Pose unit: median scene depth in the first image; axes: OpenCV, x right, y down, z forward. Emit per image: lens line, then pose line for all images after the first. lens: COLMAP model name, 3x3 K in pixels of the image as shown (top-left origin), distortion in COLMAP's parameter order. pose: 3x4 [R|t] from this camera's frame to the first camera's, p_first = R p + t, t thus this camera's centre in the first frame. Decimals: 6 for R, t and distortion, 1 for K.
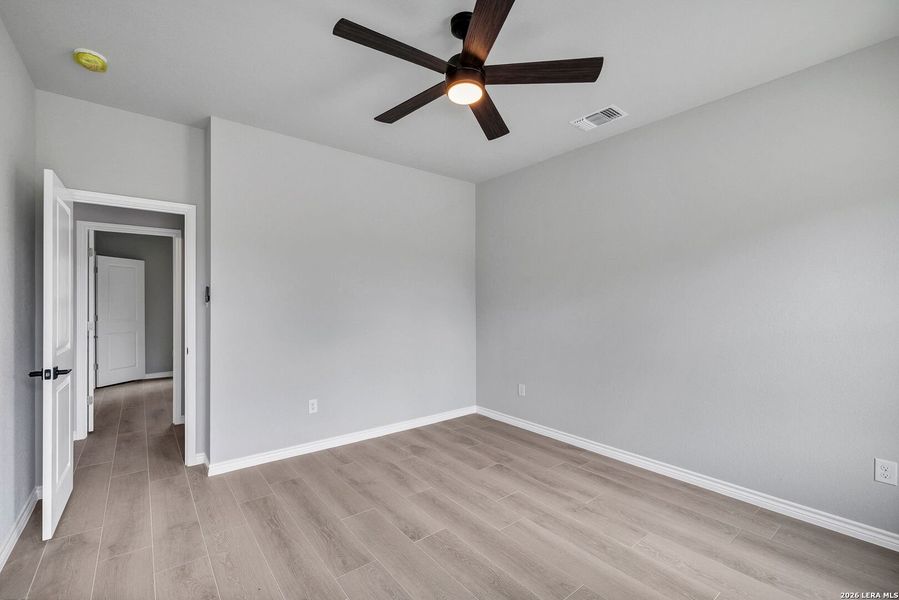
lens RADIAL K [[382.0, 0, 445.5], [0, 382.0, 298.5], [0, 0, 1]] dist [0.000348, 0.000097]
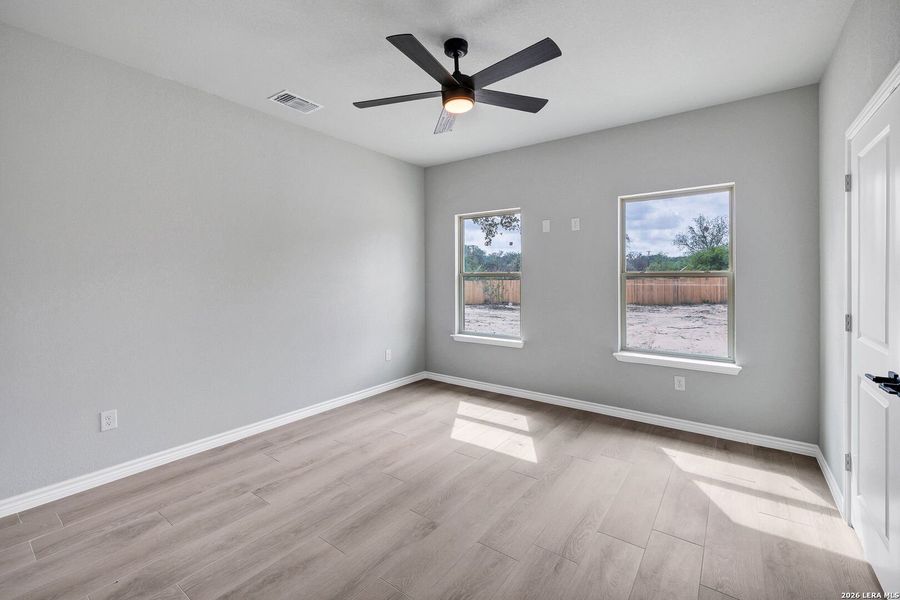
lens RADIAL K [[386.8, 0, 450.0], [0, 386.8, 300.0], [0, 0, 1]] dist [0.000666, 0.000224]
pose [[-0.251305, -0.063856, 0.965799, -0.667112], [-0.008789, 0.997931, 0.063693, 0.008897], [-0.967868, 0.007518, -0.251346, 0.820027]]
